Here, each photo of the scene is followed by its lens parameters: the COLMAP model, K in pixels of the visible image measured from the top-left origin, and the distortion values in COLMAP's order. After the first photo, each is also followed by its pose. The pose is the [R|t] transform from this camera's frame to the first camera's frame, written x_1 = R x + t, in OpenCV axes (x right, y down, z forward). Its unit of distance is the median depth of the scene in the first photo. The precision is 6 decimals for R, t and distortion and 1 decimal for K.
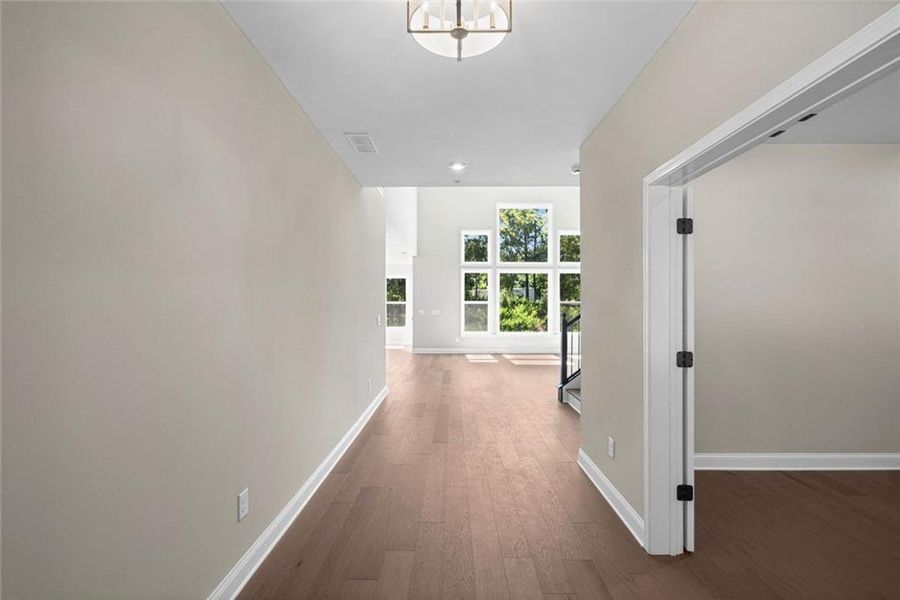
lens RADIAL K [[403.4, 0, 449.8], [0, 403.4, 302.8], [0, 0, 1]] dist [-0.002988, -0.001449]
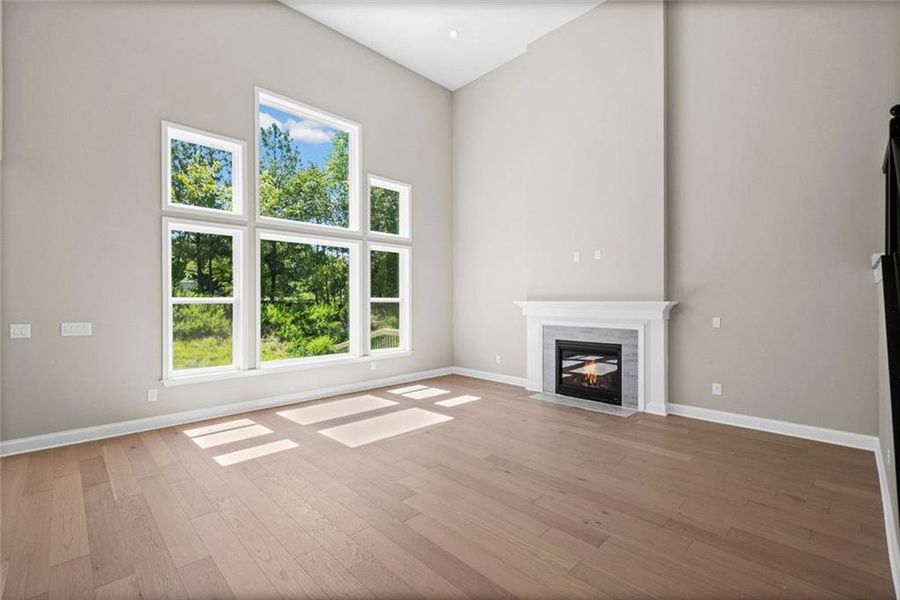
lens RADIAL K [[403.4, 0, 435.9], [0, 403.4, 302.6], [0, 0, 1]] dist [-0.002988, -0.001449]
pose [[0.727817, -0.010276, 0.685695, -0.051182], [0.003422, 0.999930, 0.011354, -0.004115], [-0.685763, -0.005917, 0.727801, 0.511419]]
